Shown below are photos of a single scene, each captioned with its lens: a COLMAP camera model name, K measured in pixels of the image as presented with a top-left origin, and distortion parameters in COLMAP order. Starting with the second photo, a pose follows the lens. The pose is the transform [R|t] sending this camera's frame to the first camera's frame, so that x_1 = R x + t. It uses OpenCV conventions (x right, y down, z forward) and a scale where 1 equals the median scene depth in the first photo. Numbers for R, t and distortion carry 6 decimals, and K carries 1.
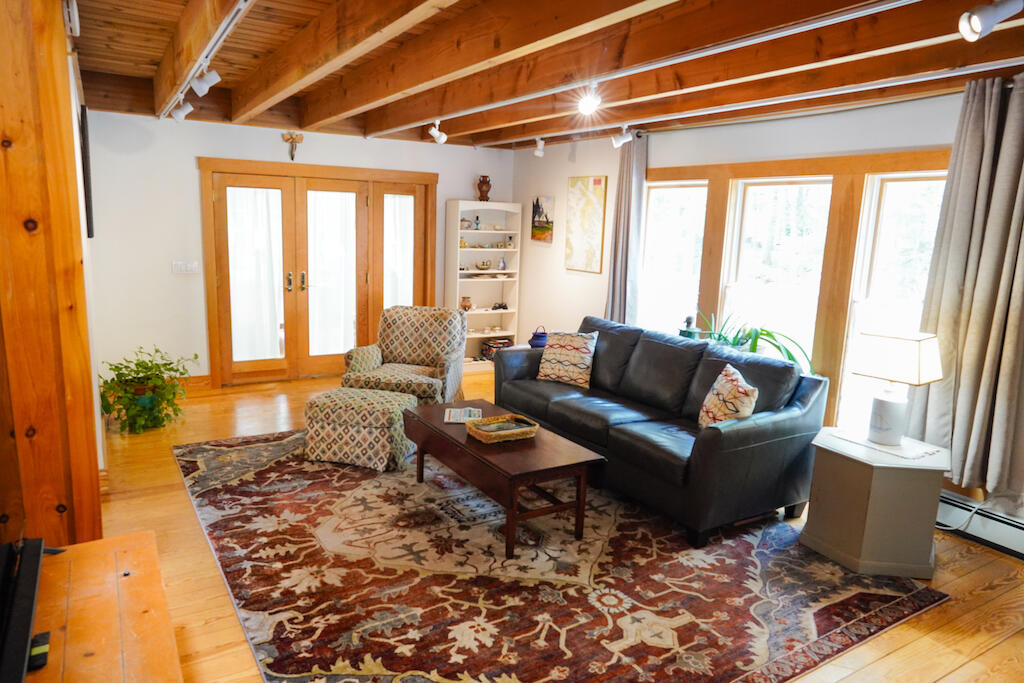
lens RADIAL K [[672.4, 0, 512.0], [0, 672.4, 341.5], [0, 0, 1]] dist [-0.040694, 0.046850]
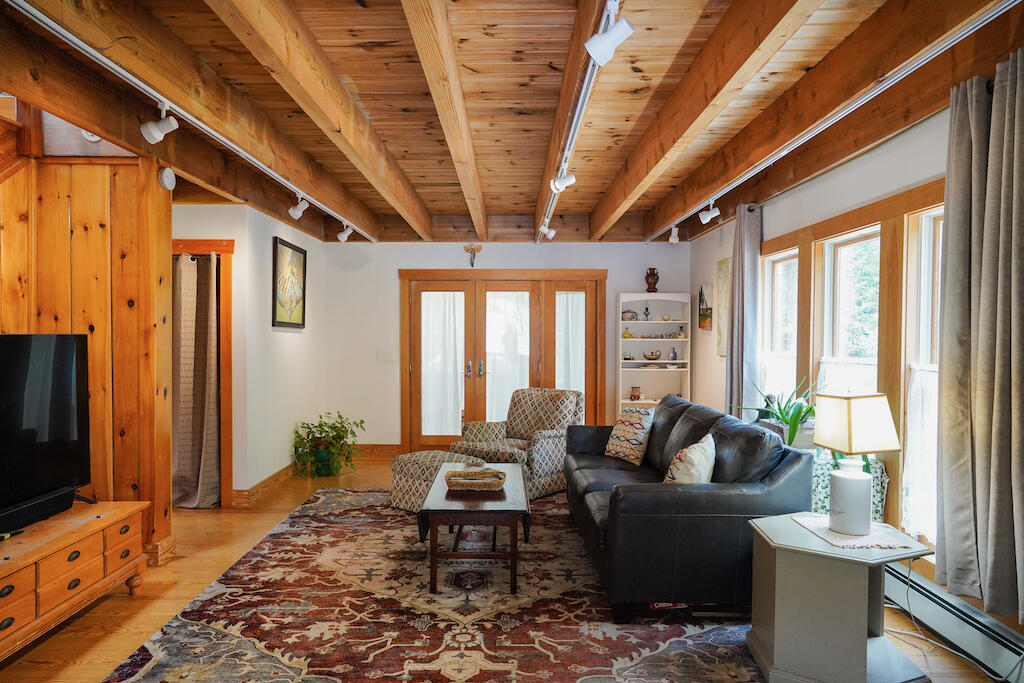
lens RADIAL K [[680.4, 0, 507.6], [0, 680.4, 342.3], [0, 0, 1]] dist [-0.042179, 0.052606]
pose [[0.850203, -0.026274, -0.525800, 0.642535], [-0.065120, 0.985835, -0.154559, 0.079588], [0.522413, 0.165646, 0.836449, 0.074330]]
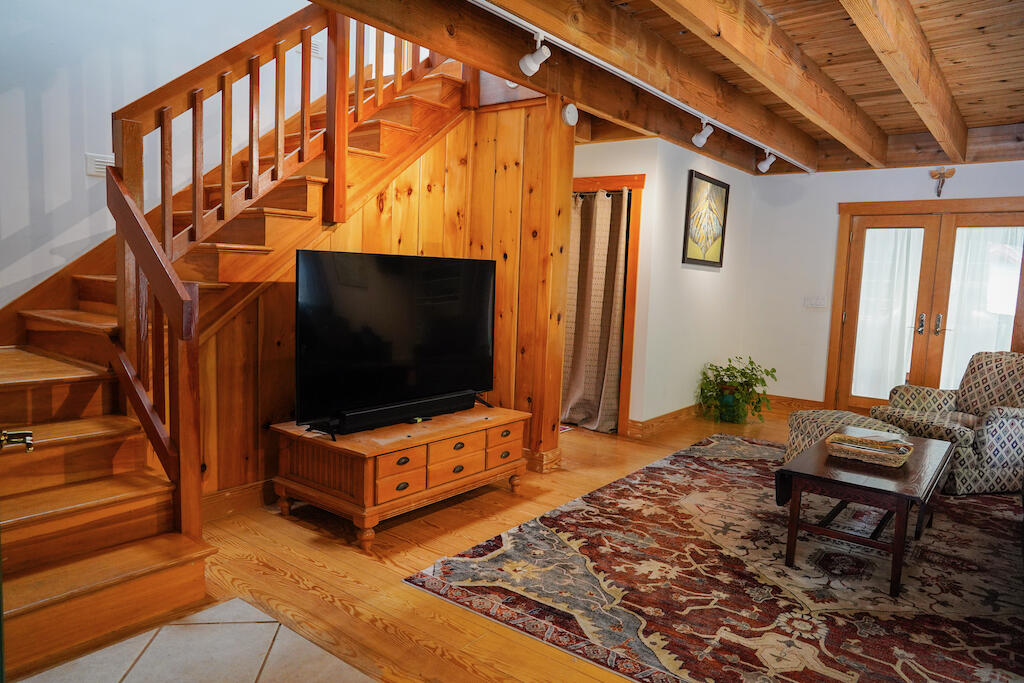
lens RADIAL K [[680.4, 0, 507.6], [0, 680.4, 342.3], [0, 0, 1]] dist [-0.042179, 0.052606]
pose [[0.344113, 0.073499, -0.936047, 0.679779], [-0.189335, 0.981884, 0.007494, 0.077099], [0.919640, 0.174648, 0.351795, 0.231808]]
